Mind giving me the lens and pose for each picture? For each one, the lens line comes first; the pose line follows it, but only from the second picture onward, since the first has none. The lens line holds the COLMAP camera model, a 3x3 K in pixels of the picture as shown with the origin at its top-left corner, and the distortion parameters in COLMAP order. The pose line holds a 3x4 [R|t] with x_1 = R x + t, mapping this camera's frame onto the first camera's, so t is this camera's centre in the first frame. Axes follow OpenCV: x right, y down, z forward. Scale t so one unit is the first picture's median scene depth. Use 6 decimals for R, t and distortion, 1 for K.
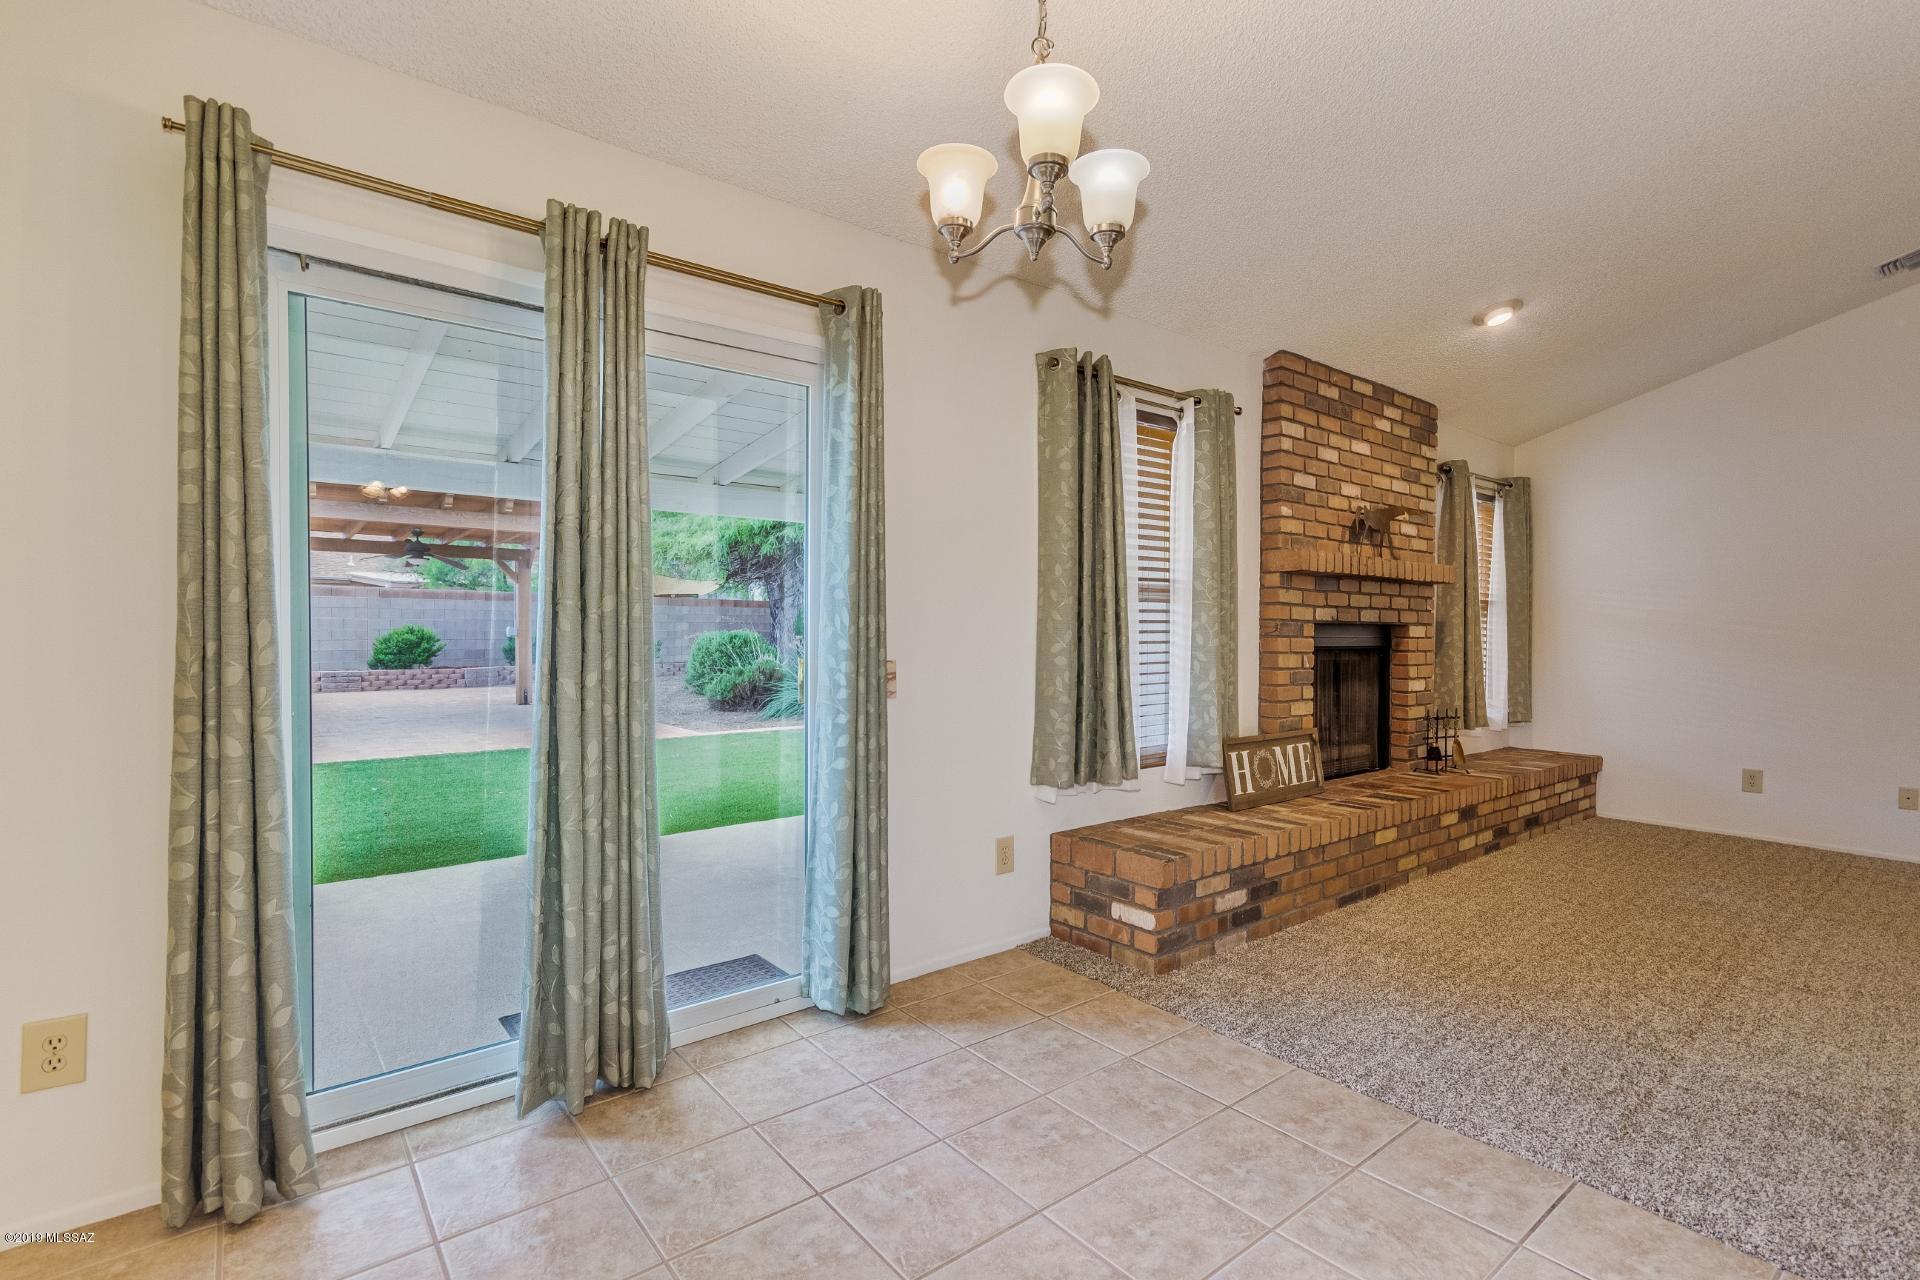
lens RADIAL K [[908.4, 0, 972.2], [0, 908.4, 646.5], [0, 0, 1]] dist [-0.000822, 0.003381]
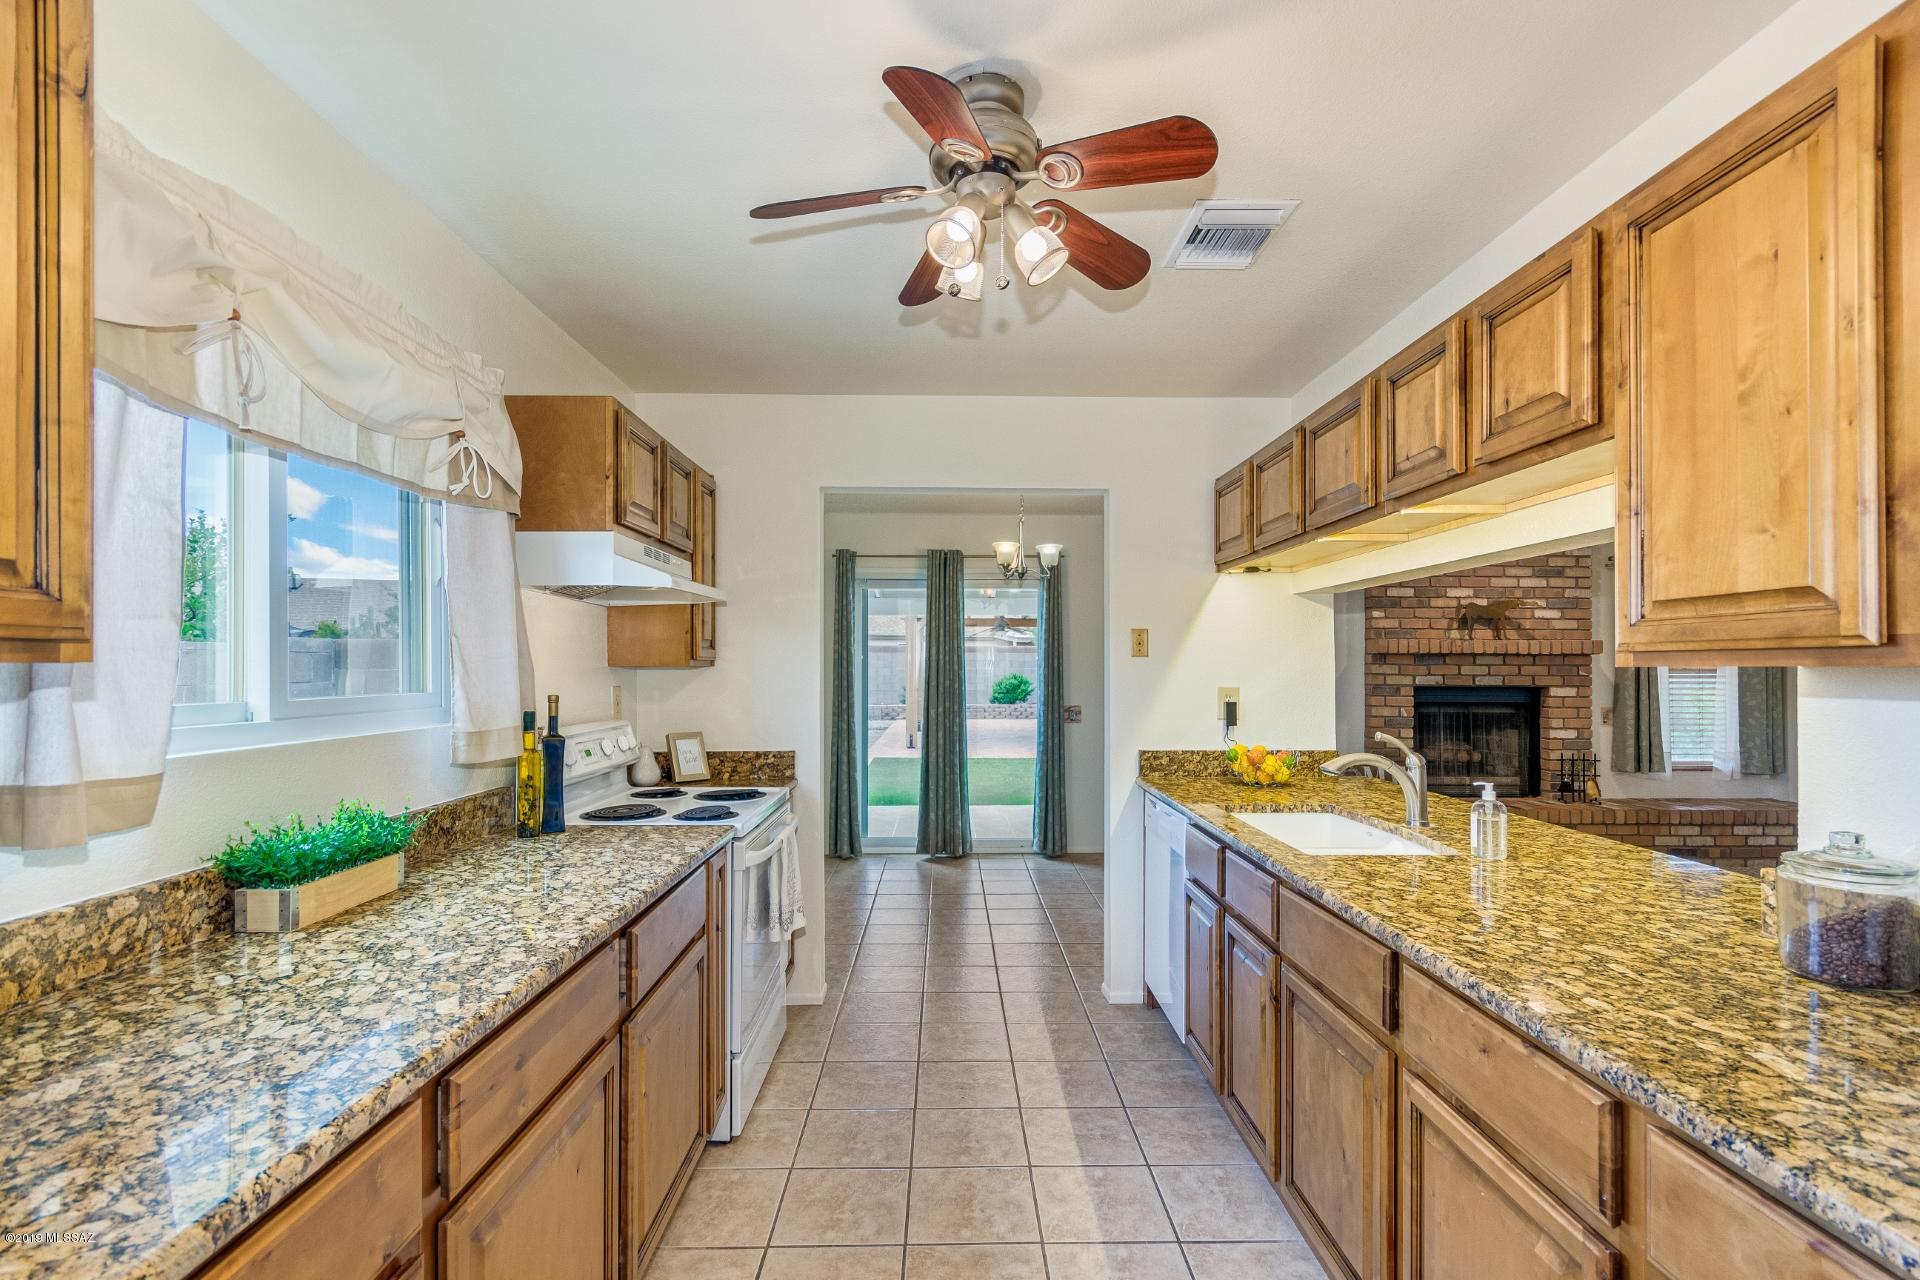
lens RADIAL K [[908.4, 0, 953.4], [0, 908.4, 664.3], [0, 0, 1]] dist [-0.000822, 0.003381]
pose [[0.786409, -0.006242, -0.617674, 0.705663], [-0.008962, 0.999728, -0.021514, -0.023751], [0.617641, 0.022455, 0.786140, -0.631765]]
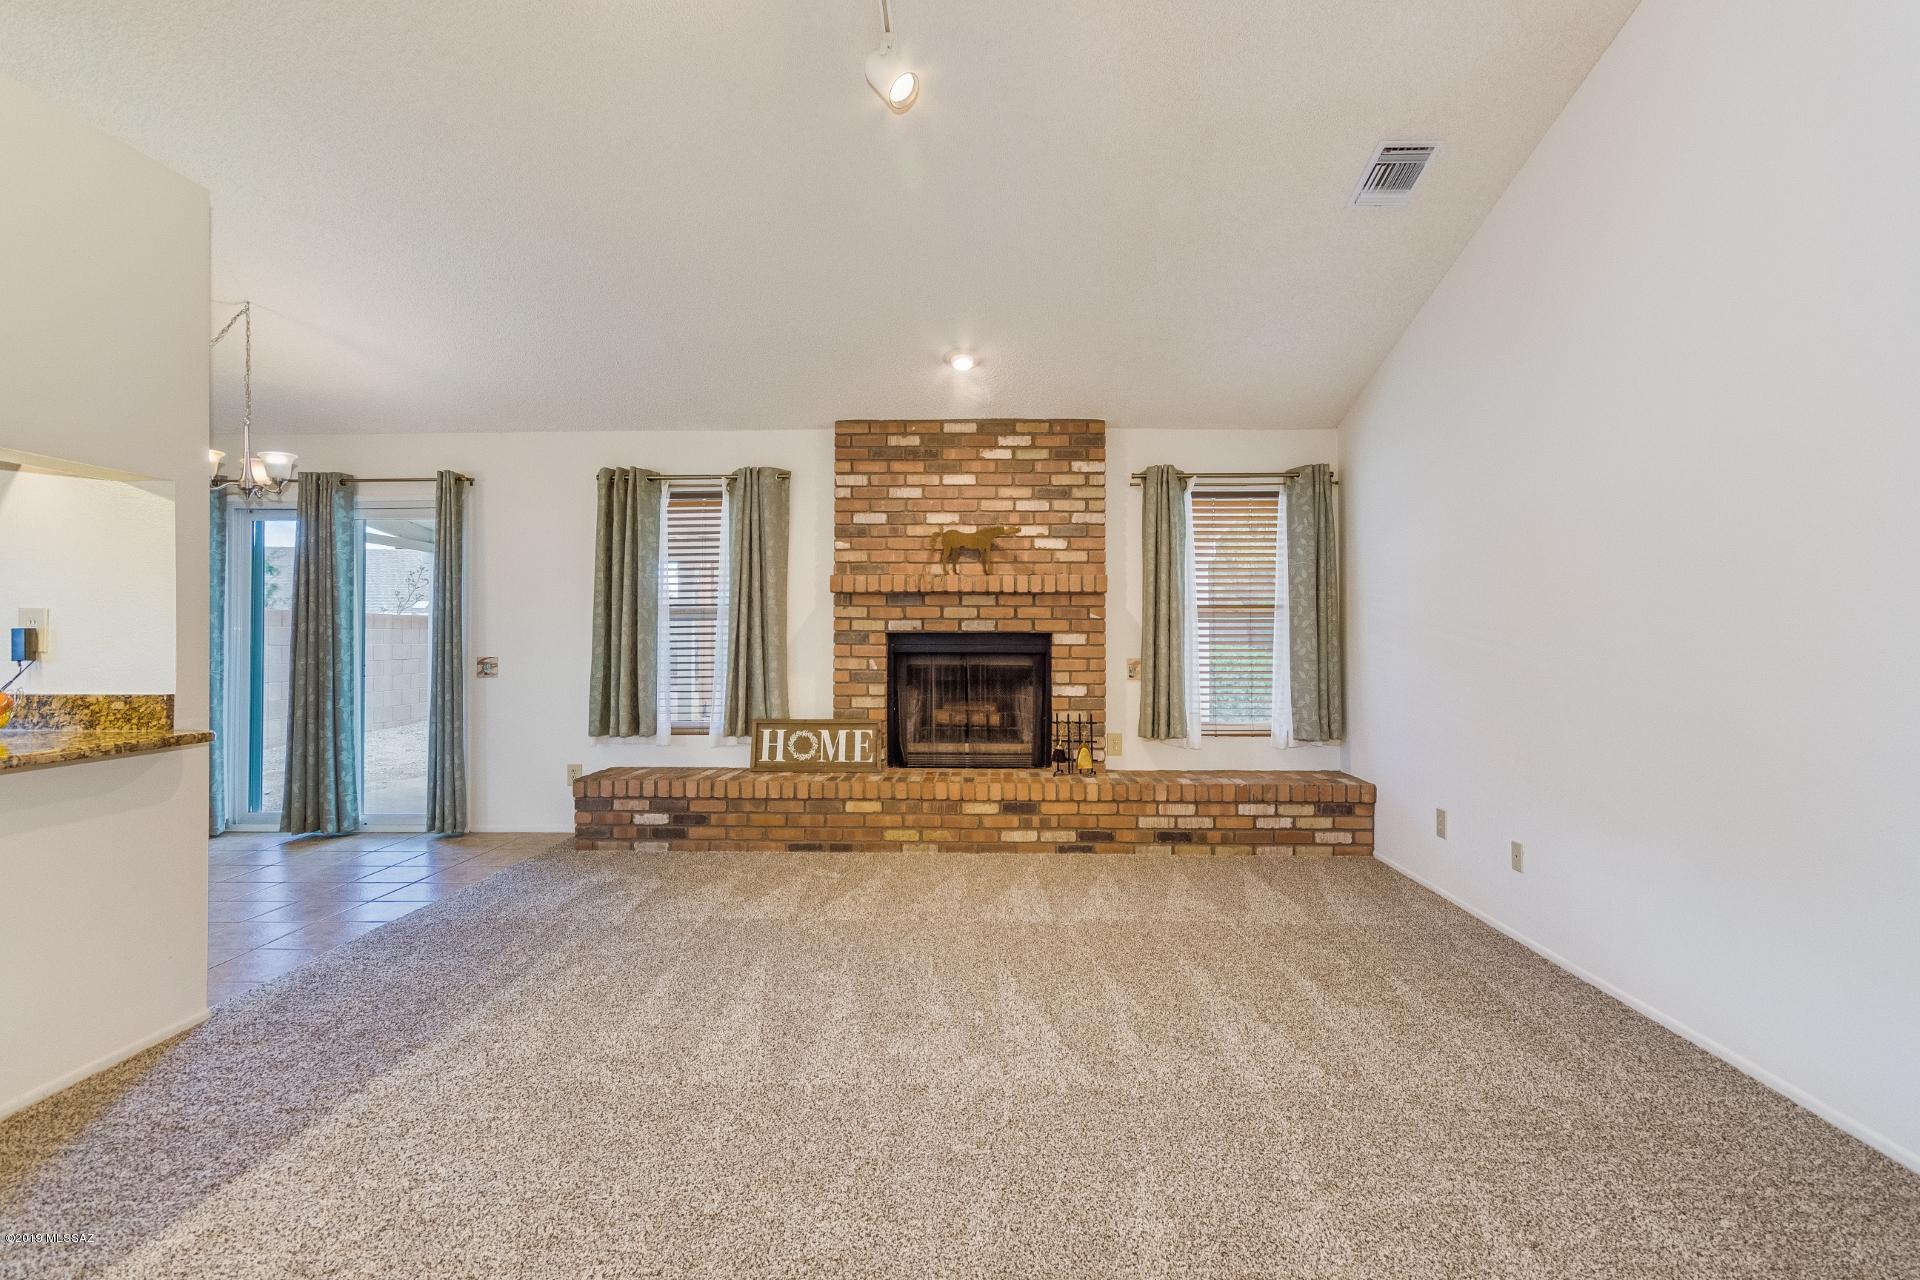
lens RADIAL K [[935.6, 0, 983.5], [0, 935.6, 634.3], [0, 0, 1]] dist [-0.002910, 0.003491]
pose [[0.759484, -0.009381, -0.650458, 1.300823], [-0.007728, 0.999695, -0.023440, 0.004498], [0.650480, 0.022829, 0.759181, 0.133801]]
